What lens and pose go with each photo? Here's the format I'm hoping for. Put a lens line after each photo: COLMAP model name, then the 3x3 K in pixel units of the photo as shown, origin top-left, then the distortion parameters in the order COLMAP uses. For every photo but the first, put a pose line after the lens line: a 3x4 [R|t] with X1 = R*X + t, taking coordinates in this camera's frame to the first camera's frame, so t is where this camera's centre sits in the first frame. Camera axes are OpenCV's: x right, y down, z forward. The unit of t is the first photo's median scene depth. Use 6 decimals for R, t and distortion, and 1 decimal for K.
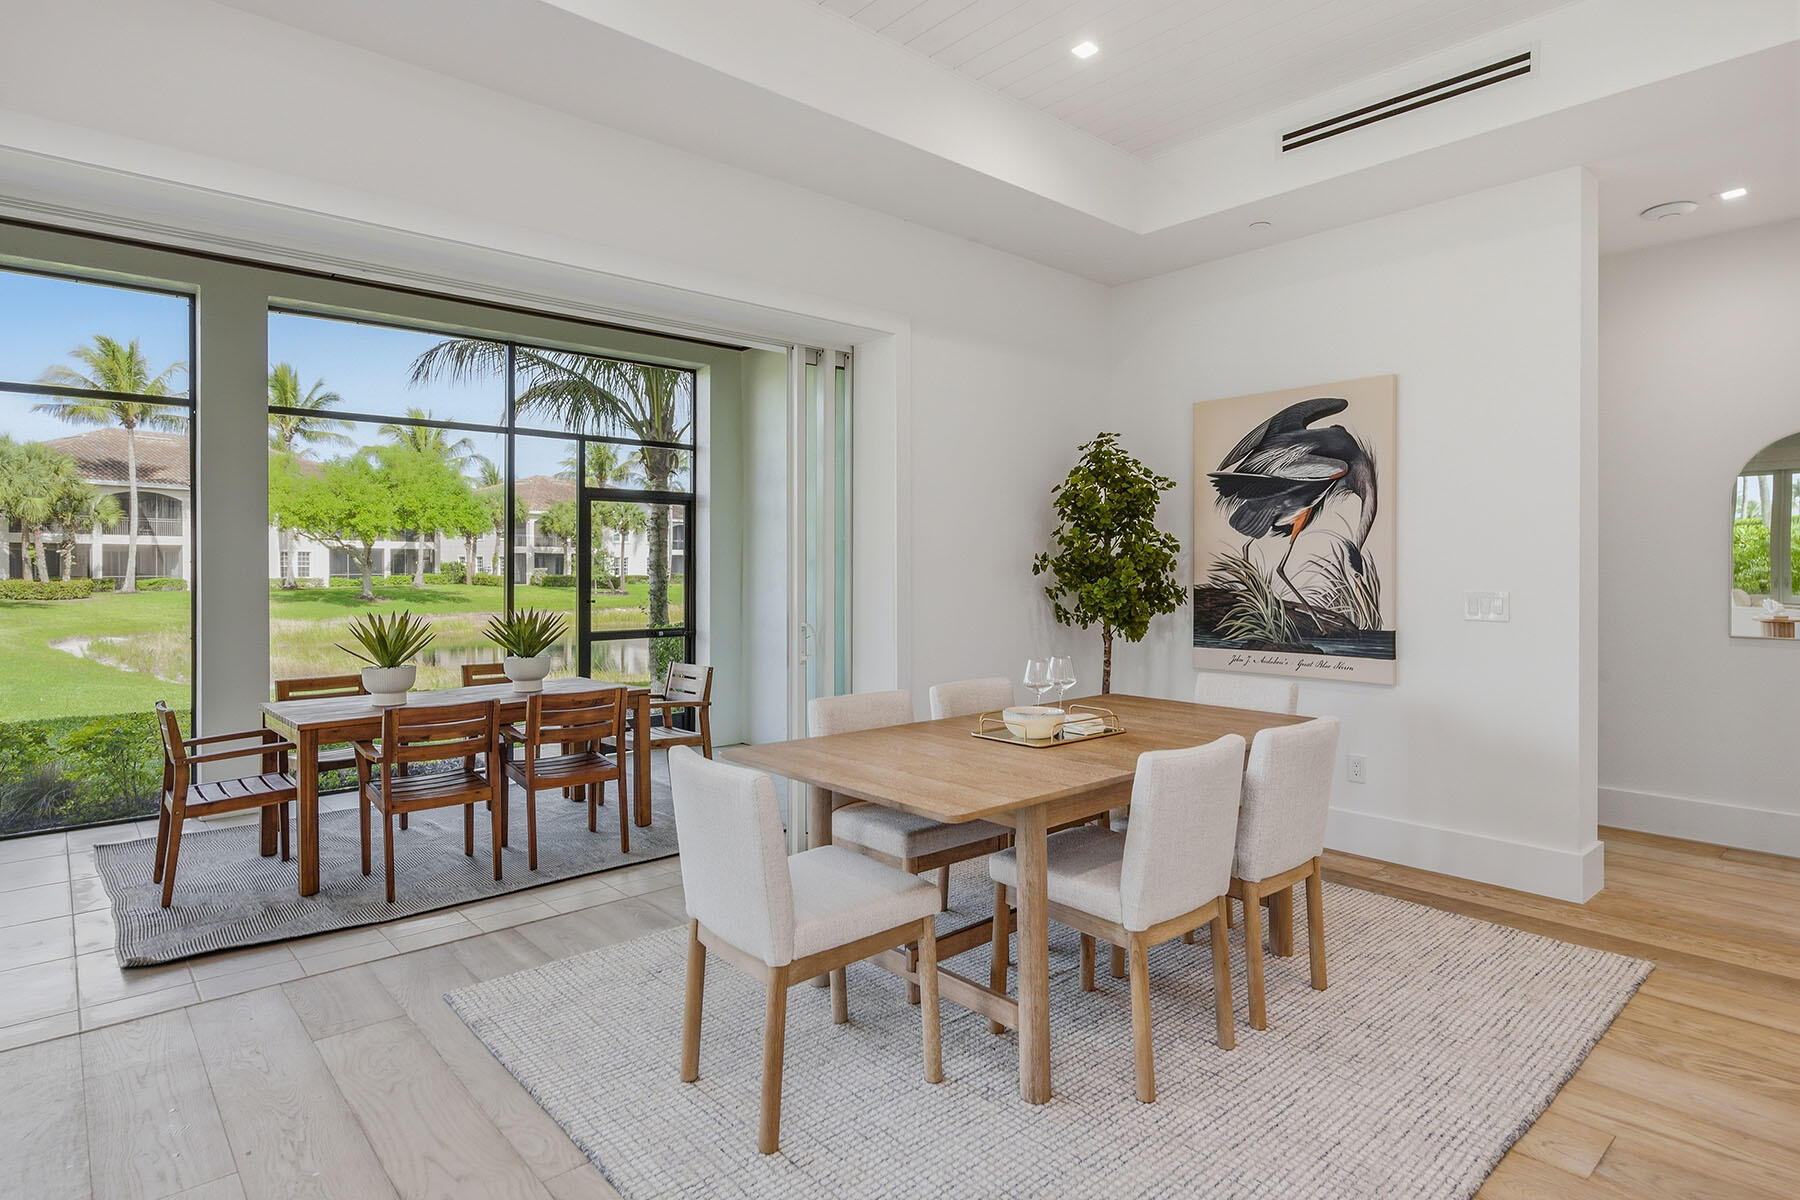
lens RADIAL K [[973.7, 0, 893.6], [0, 973.7, 585.5], [0, 0, 1]] dist [-0.015147, 0.002220]
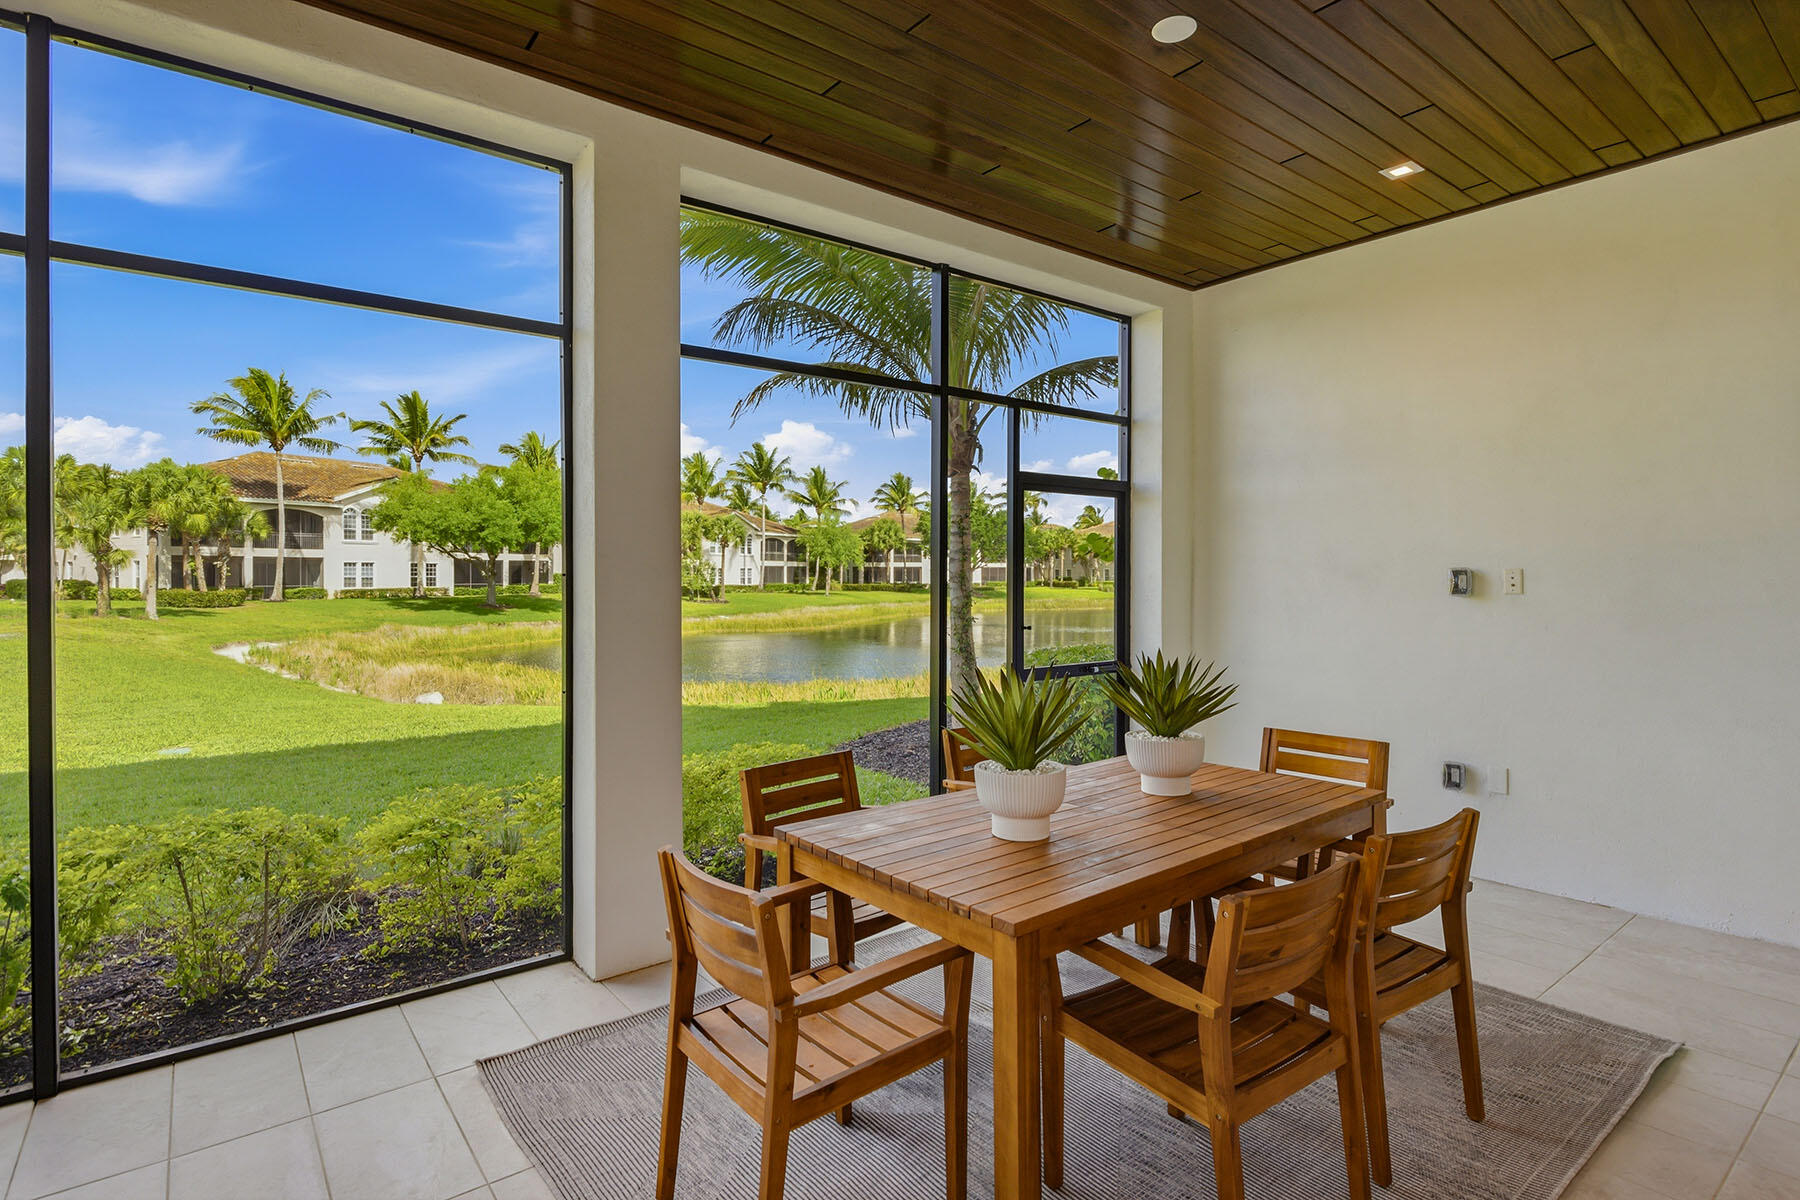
lens RADIAL K [[875.1, 0, 886.8], [0, 875.1, 589.7], [0, 0, 1]] dist [-0.011267, -0.000281]
pose [[0.998849, 0.000185, -0.047956, -0.065699], [-0.000393, 0.999991, -0.004317, -0.001588], [0.047955, 0.004331, 0.998840, 0.057376]]
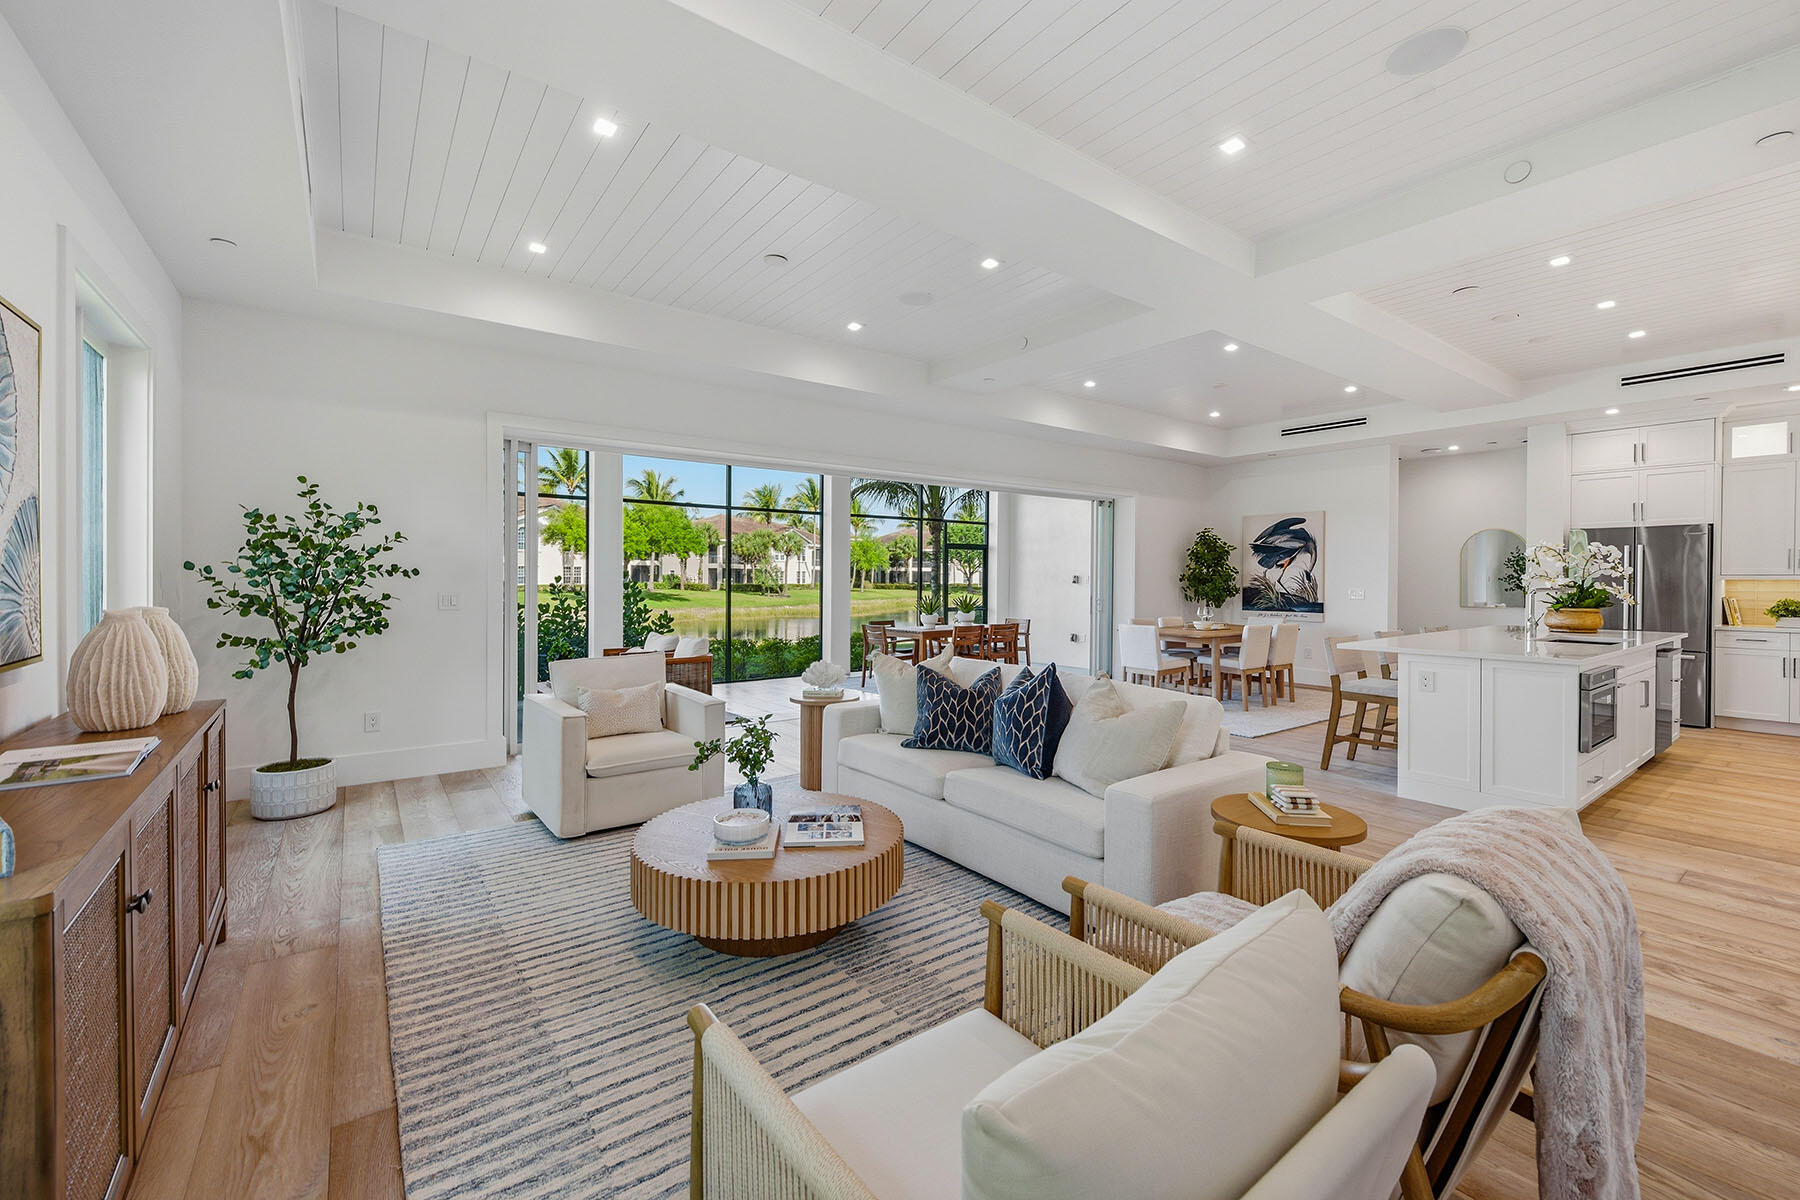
lens RADIAL K [[734.1, 0, 871.2], [0, 734.1, 586.7], [0, 0, 1]] dist [-0.003993, -0.000756]
pose [[0.995304, 0.005195, -0.096662, -0.055991], [-0.005972, 0.999952, -0.007751, 0.002414], [0.096617, 0.008292, 0.995287, -0.119509]]
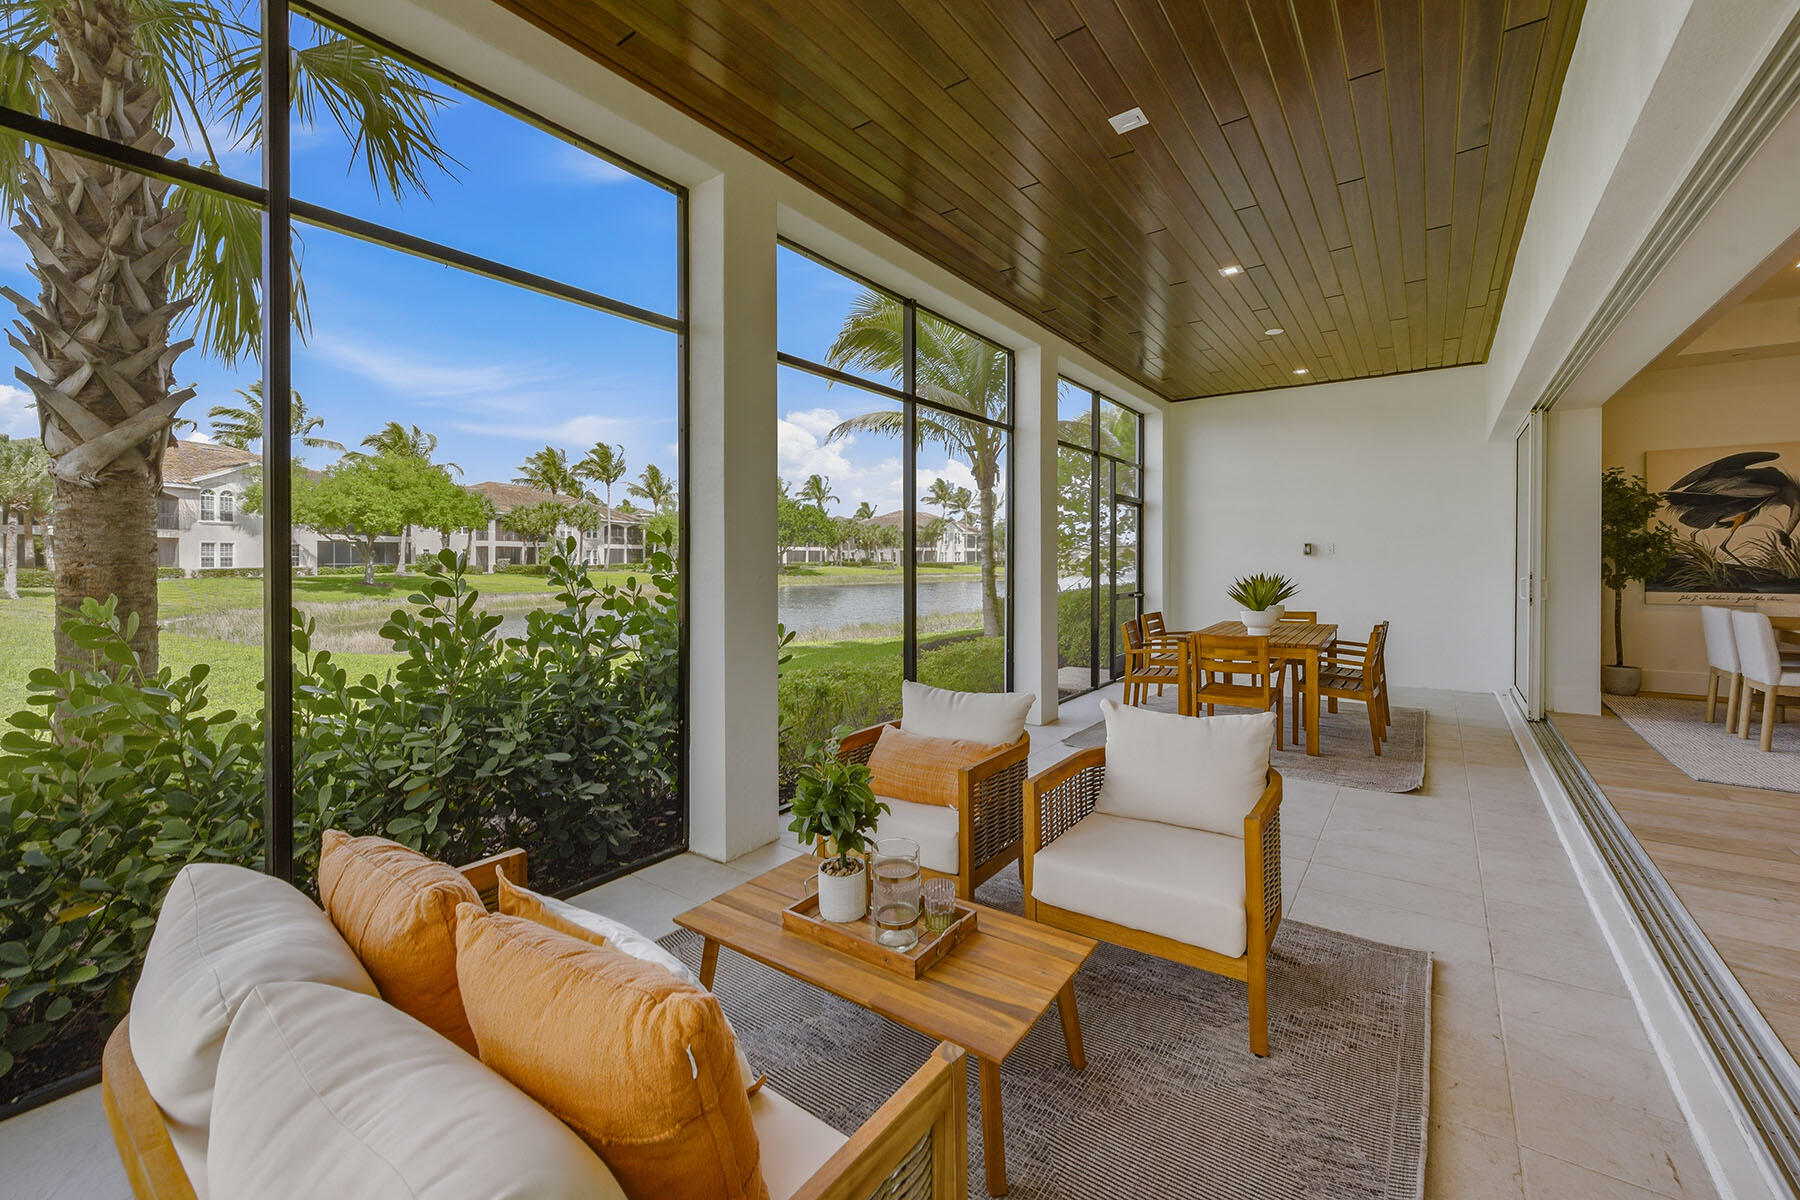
lens RADIAL K [[734.1, 0, 879.6], [0, 734.1, 571.8], [0, 0, 1]] dist [-0.003993, -0.000756]
pose [[0.975676, -0.003940, 0.219183, -0.151206], [0.004414, 0.999989, -0.001675, 0.002746], [-0.219174, 0.002602, 0.975682, 0.003014]]
